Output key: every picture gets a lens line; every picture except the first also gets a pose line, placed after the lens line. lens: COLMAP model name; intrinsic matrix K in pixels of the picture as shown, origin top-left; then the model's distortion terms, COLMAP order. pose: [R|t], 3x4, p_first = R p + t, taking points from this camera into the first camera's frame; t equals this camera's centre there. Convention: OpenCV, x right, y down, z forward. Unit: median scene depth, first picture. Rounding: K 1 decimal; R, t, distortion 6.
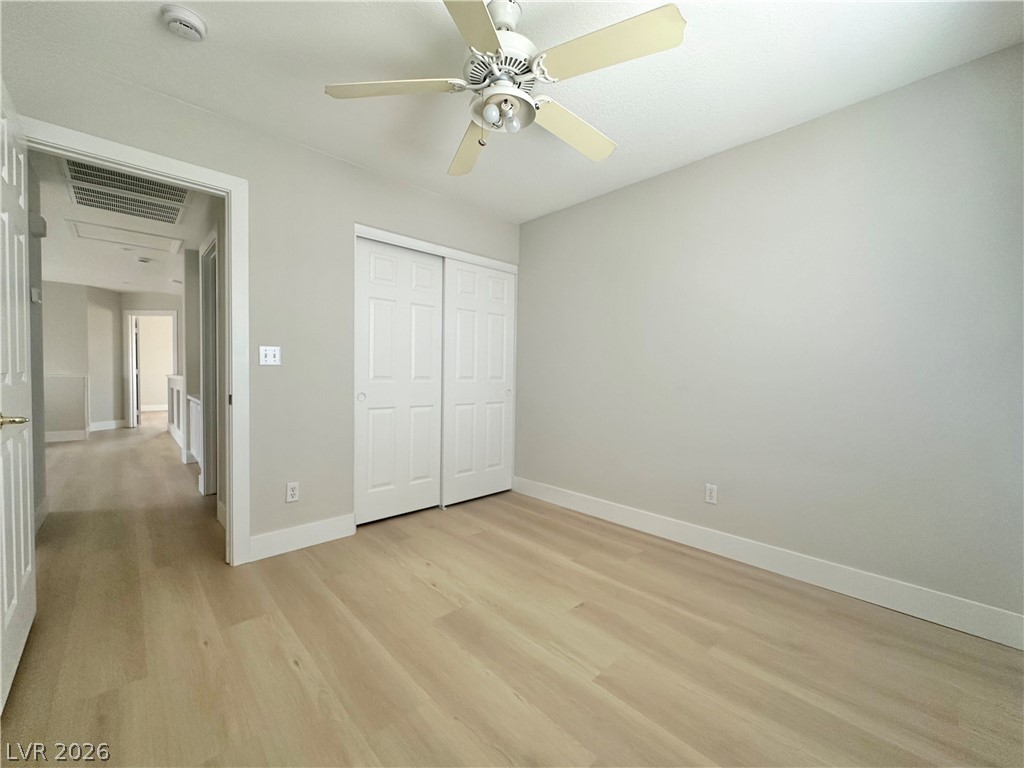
lens RADIAL K [[409.6, 0, 513.9], [0, 409.6, 385.2], [0, 0, 1]] dist [-0.003499, -0.000159]
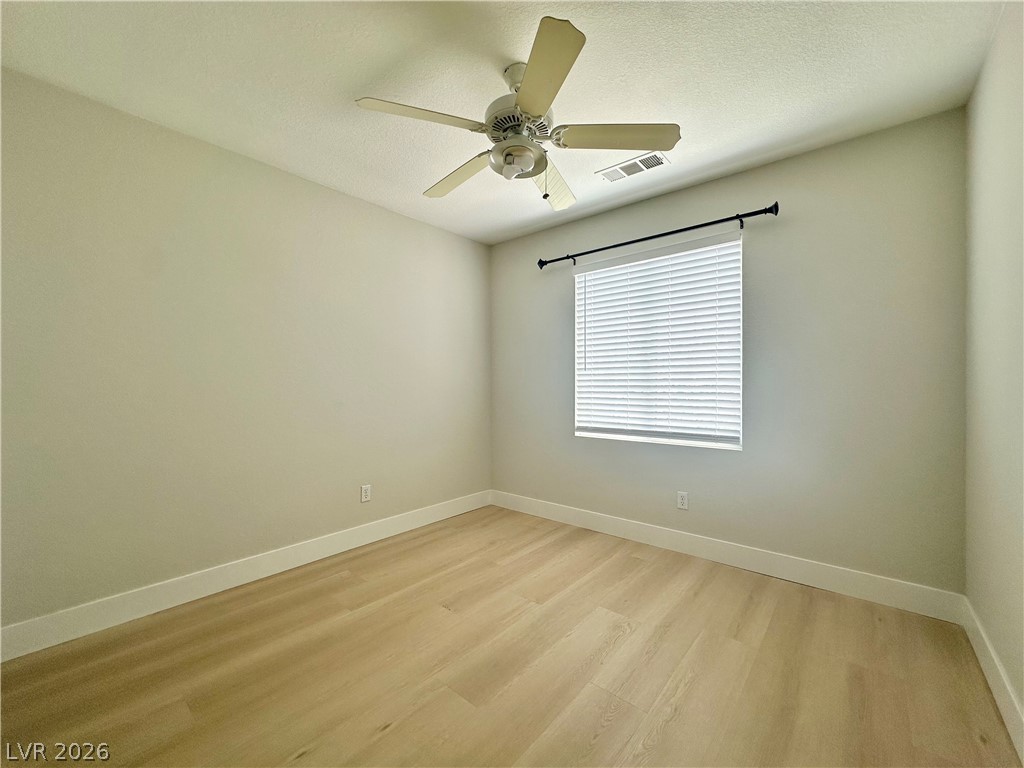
lens RADIAL K [[409.6, 0, 512.9], [0, 409.6, 377.5], [0, 0, 1]] dist [-0.003499, -0.000159]
pose [[-0.106520, 0.004299, 0.994301, -0.839486], [0.027002, 0.999634, -0.001429, -0.053078], [-0.993944, 0.026696, -0.106598, 0.838363]]
